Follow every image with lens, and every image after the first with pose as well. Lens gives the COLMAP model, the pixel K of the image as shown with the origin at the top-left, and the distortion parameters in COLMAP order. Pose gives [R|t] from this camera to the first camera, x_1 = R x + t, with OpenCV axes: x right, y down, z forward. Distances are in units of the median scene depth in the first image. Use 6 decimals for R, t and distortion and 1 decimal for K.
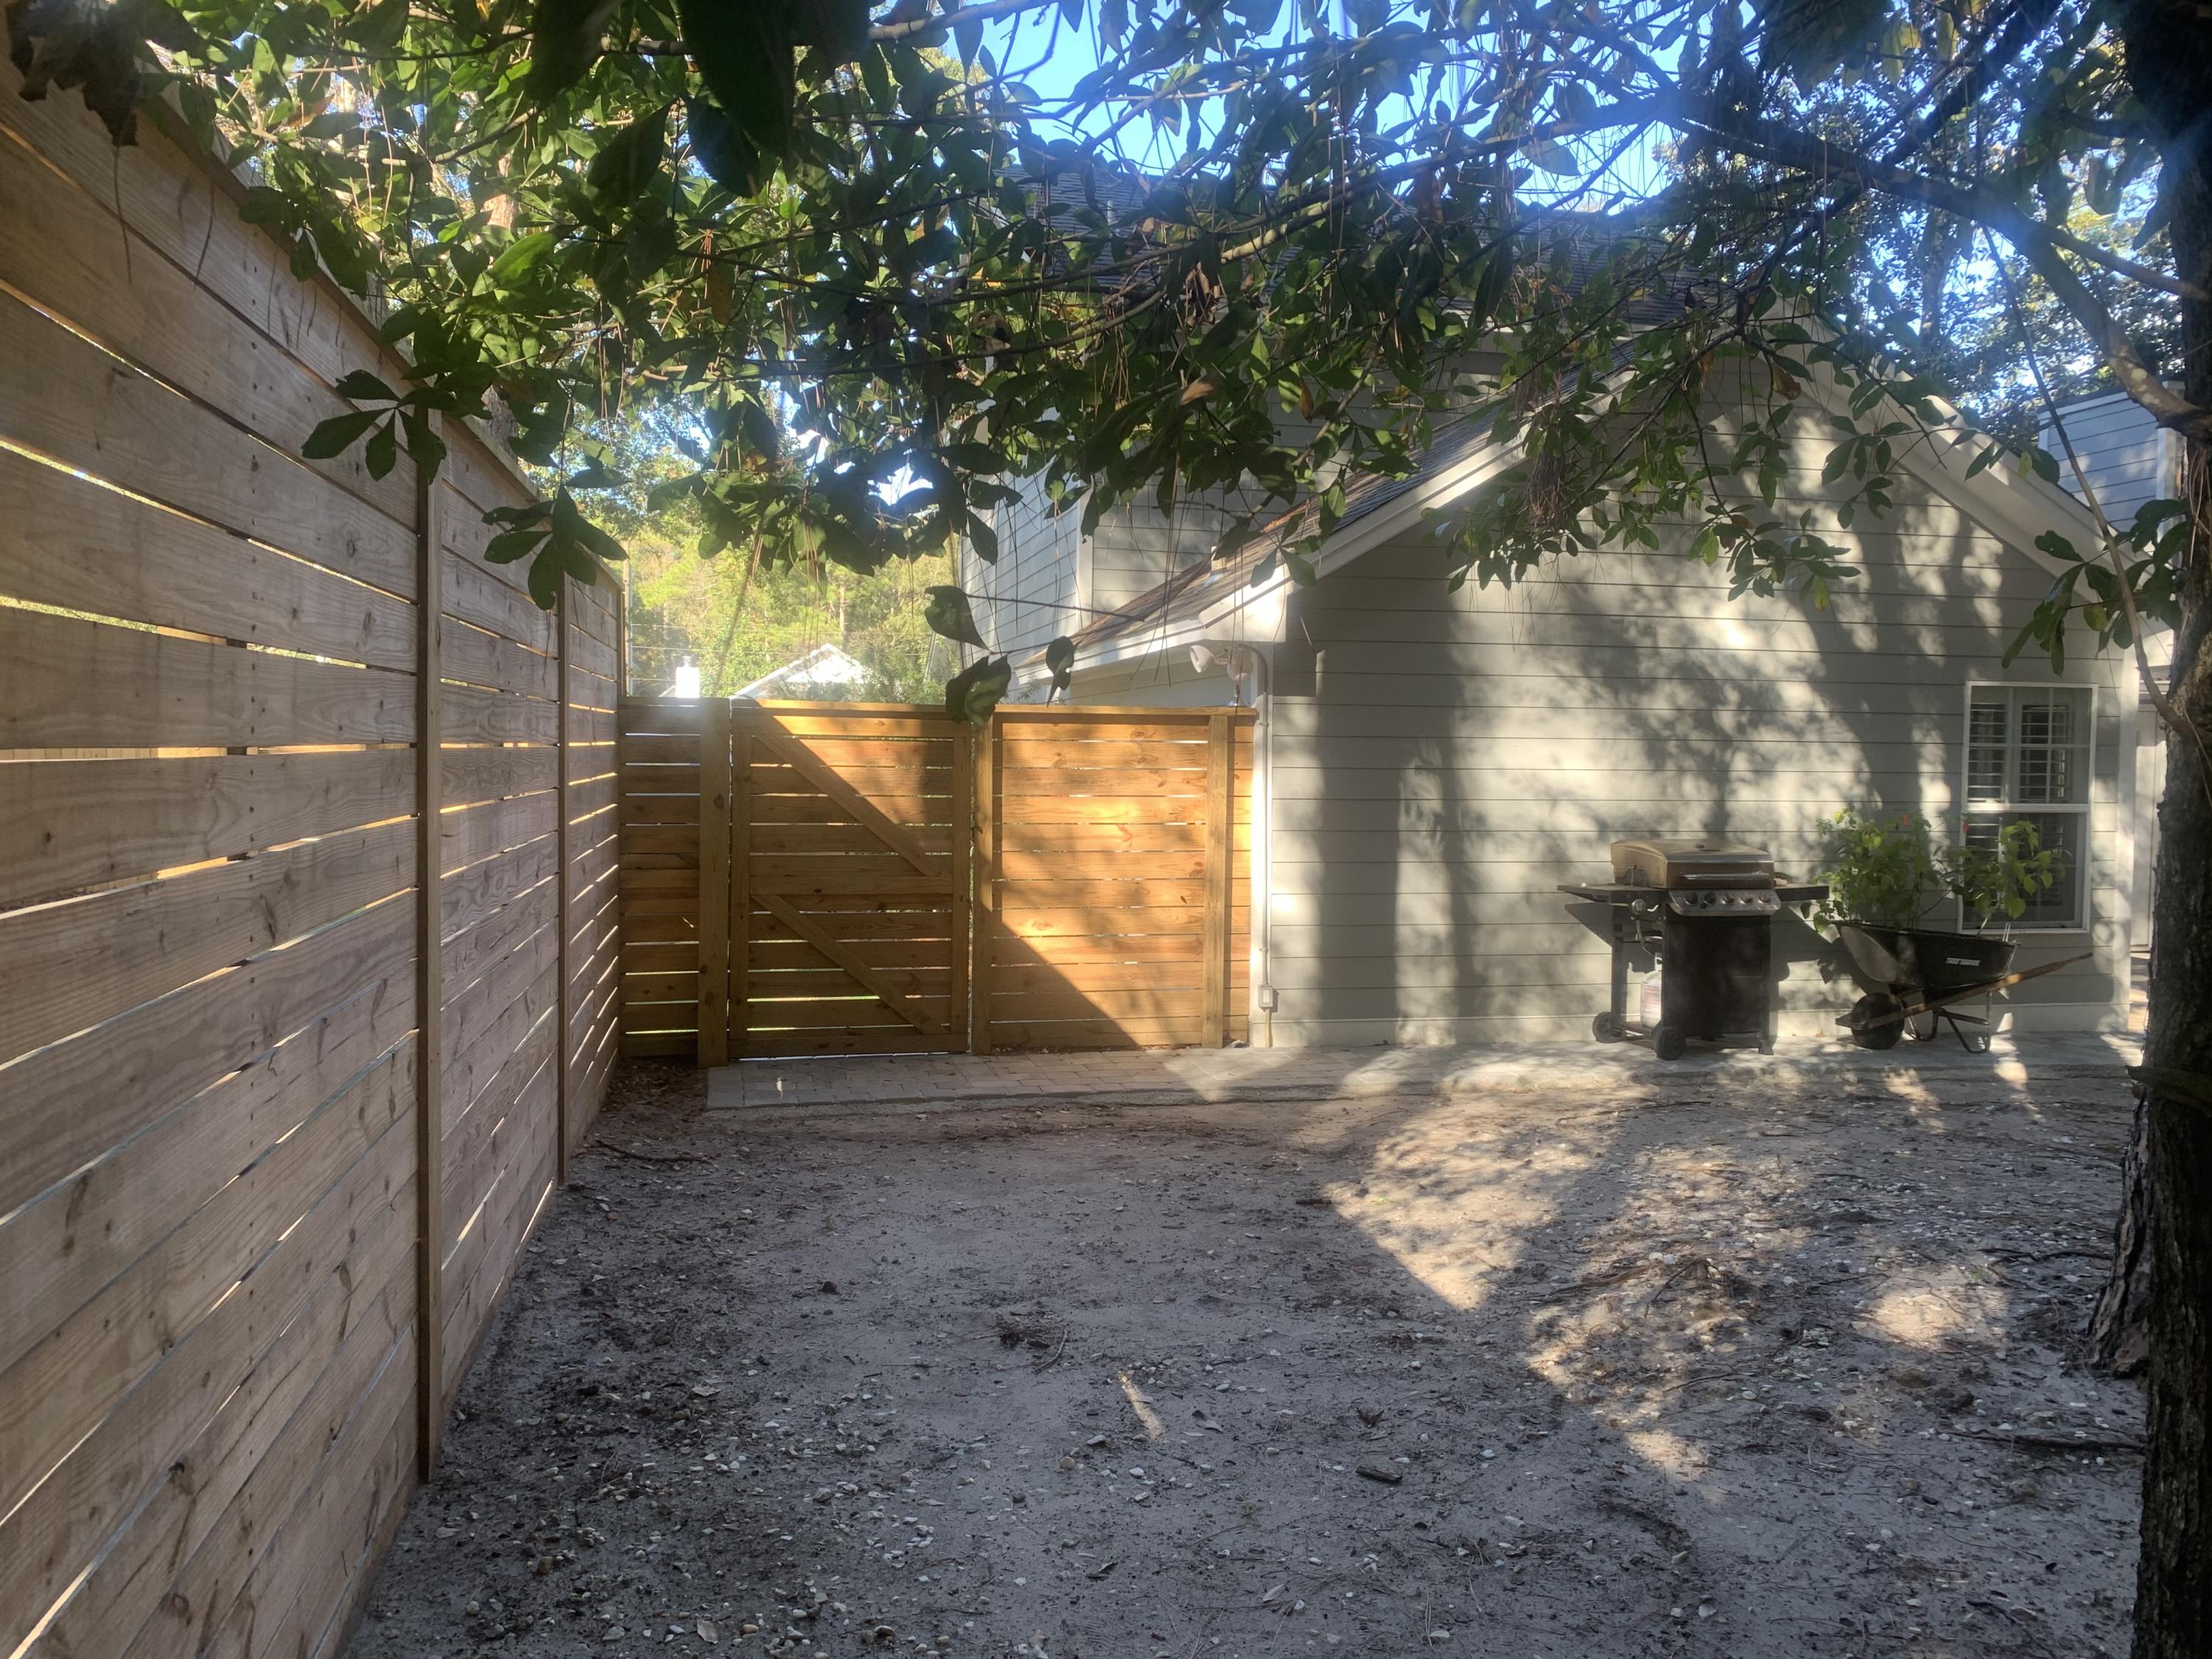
lens RADIAL K [[1685.0, 0, 1102.6], [0, 1685.0, 830.4], [0, 0, 1]] dist [0.038092, -0.039189]
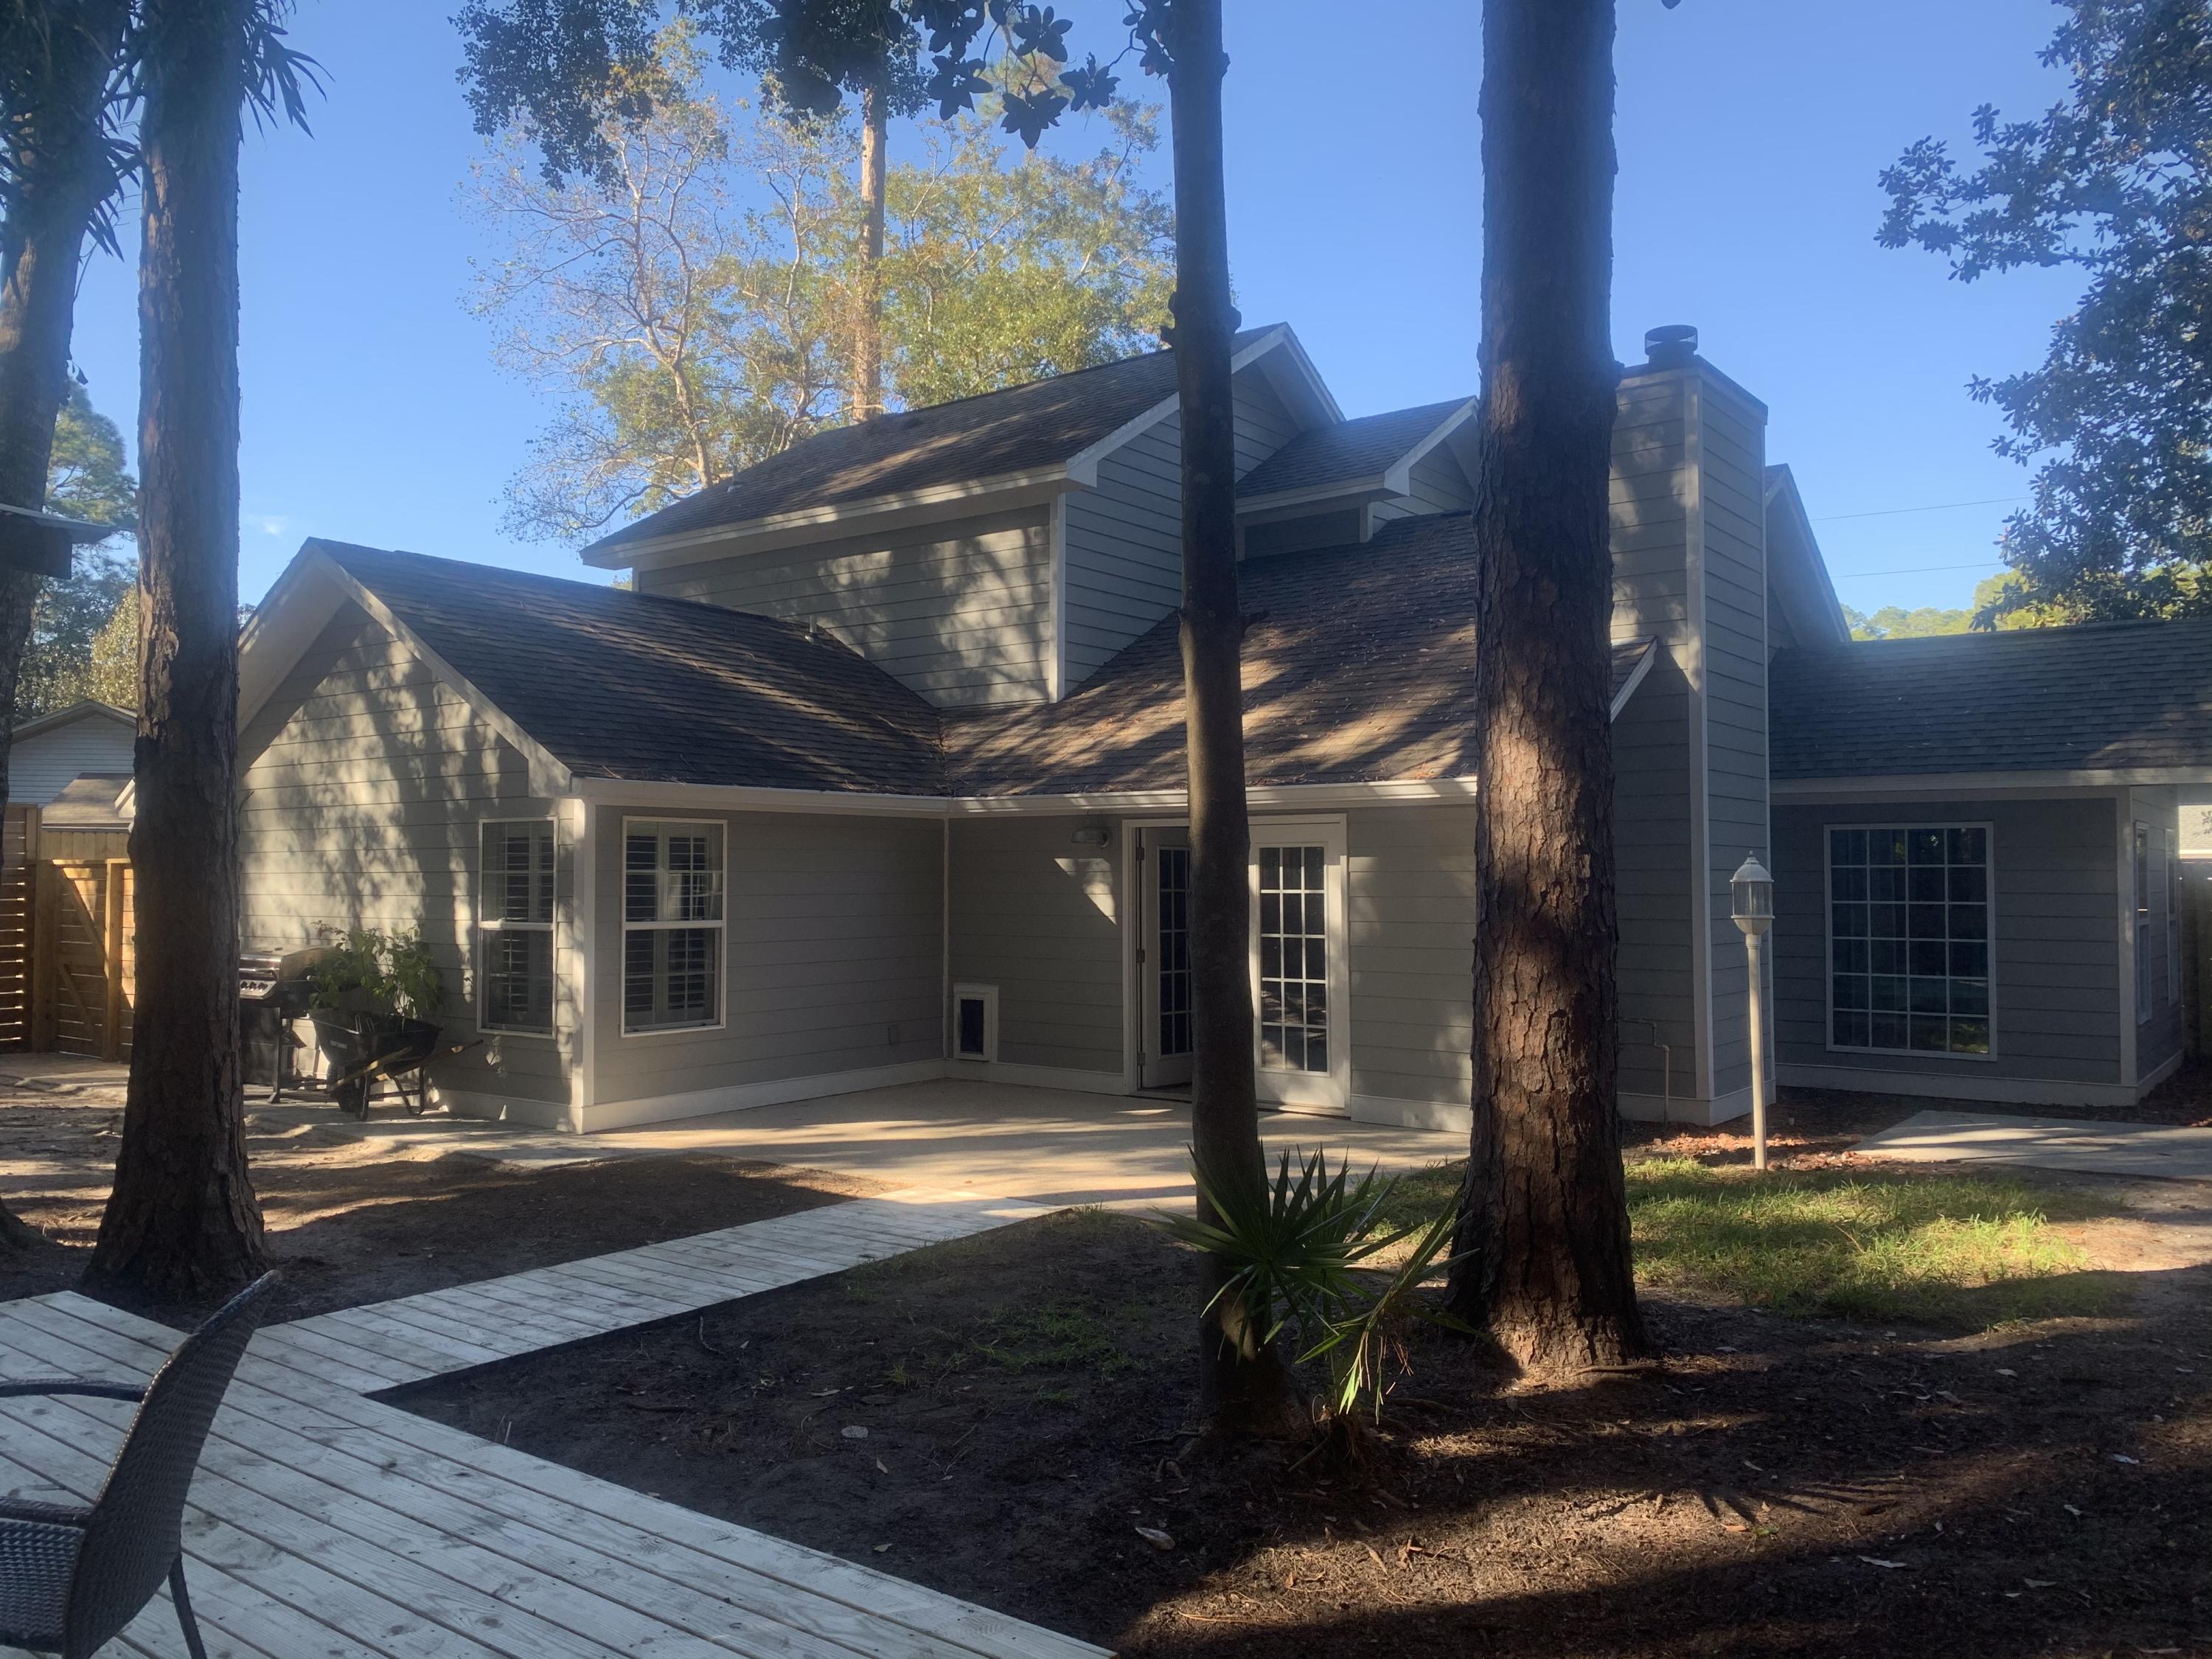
lens RADIAL K [[1685.0, 0, 1092.8], [0, 1685.0, 821.5], [0, 0, 1]] dist [0.038092, -0.039189]
pose [[0.660823, -0.035833, -0.749686, 1.711086], [-0.027551, 0.997028, -0.071940, -0.012651], [0.750036, 0.068194, 0.657872, 0.539973]]
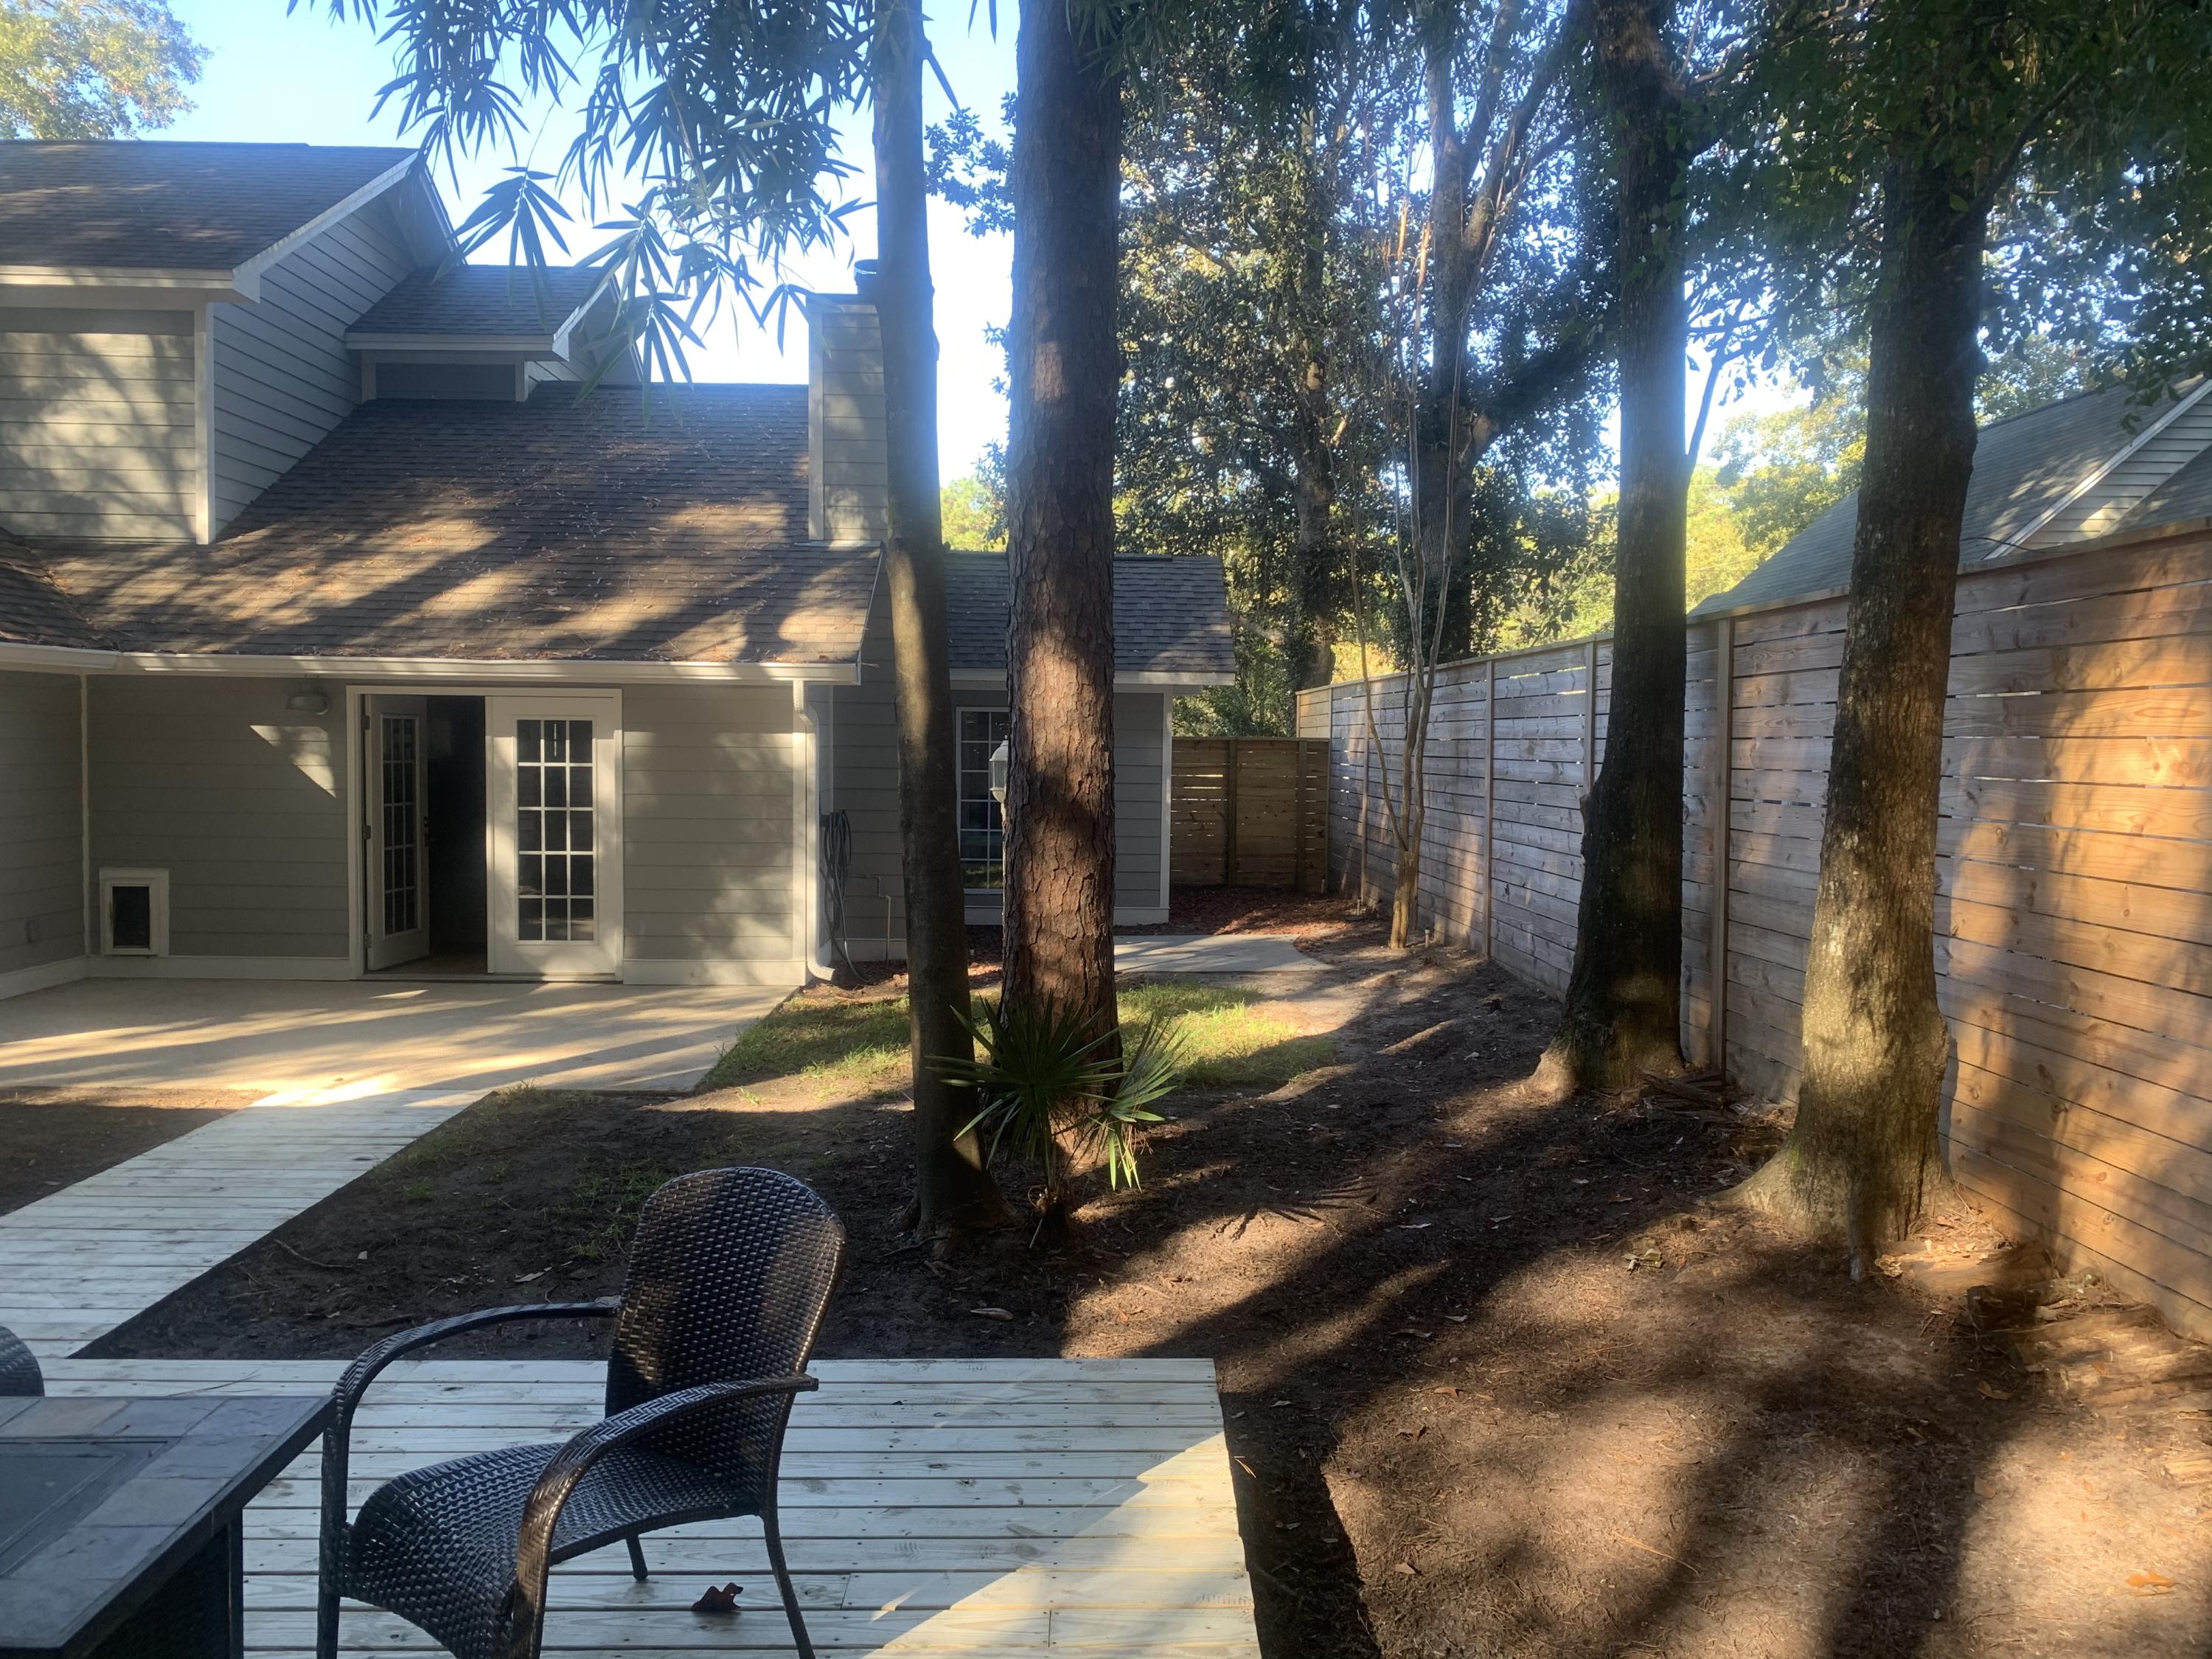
lens RADIAL K [[1685.0, 0, 1113.8], [0, 1685.0, 816.3], [0, 0, 1]] dist [0.038092, -0.039189]
pose [[0.985358, 0.010884, -0.170150, 1.500079], [-0.011110, 0.999938, -0.000376, -0.020097], [0.170135, 0.002260, 0.985418, 0.308354]]
